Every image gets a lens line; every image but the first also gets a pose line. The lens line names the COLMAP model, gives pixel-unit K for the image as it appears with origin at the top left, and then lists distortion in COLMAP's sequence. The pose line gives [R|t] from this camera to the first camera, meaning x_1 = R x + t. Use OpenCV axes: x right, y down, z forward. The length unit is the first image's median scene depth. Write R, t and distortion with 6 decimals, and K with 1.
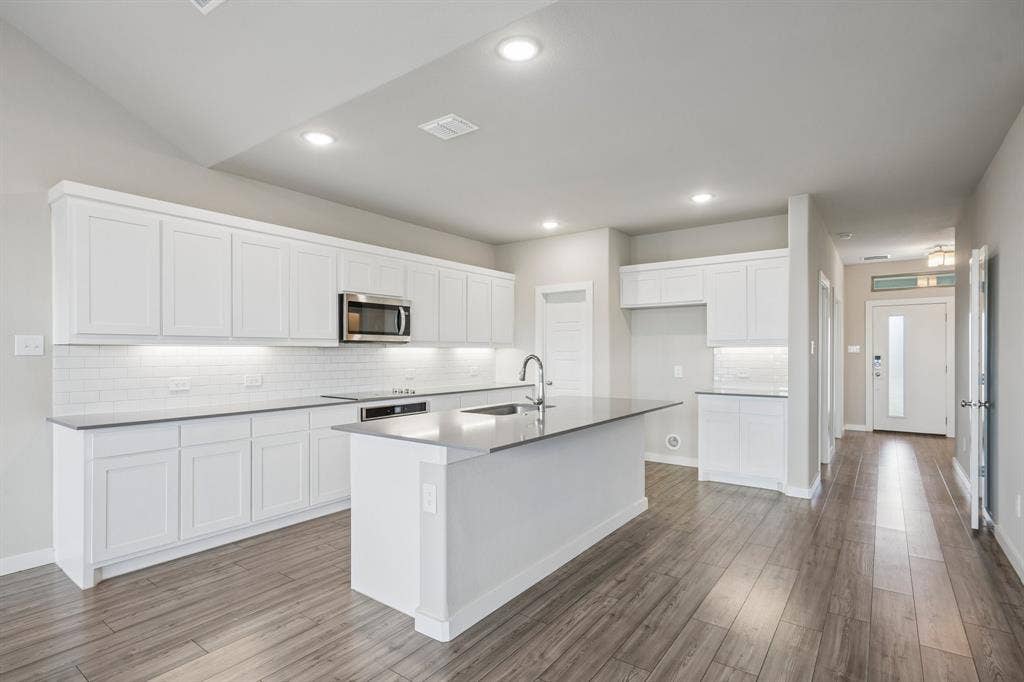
lens RADIAL K [[475.2, 0, 517.6], [0, 475.2, 340.2], [0, 0, 1]] dist [-0.000557, 0.000173]
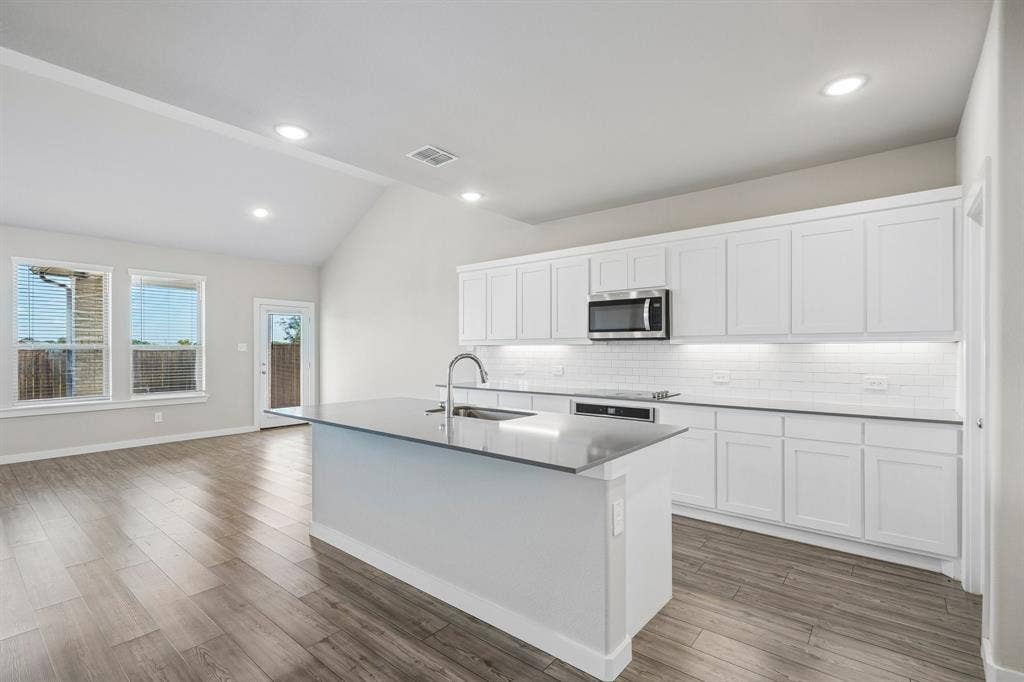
lens RADIAL K [[444.4, 0, 514.3], [0, 444.4, 348.9], [0, 0, 1]] dist [-0.000475, -0.000012]
pose [[-0.003629, 0.000553, -0.999993, 0.639482], [0.024656, 0.999696, 0.000463, 0.018210], [0.999689, -0.024654, -0.003641, 0.819938]]
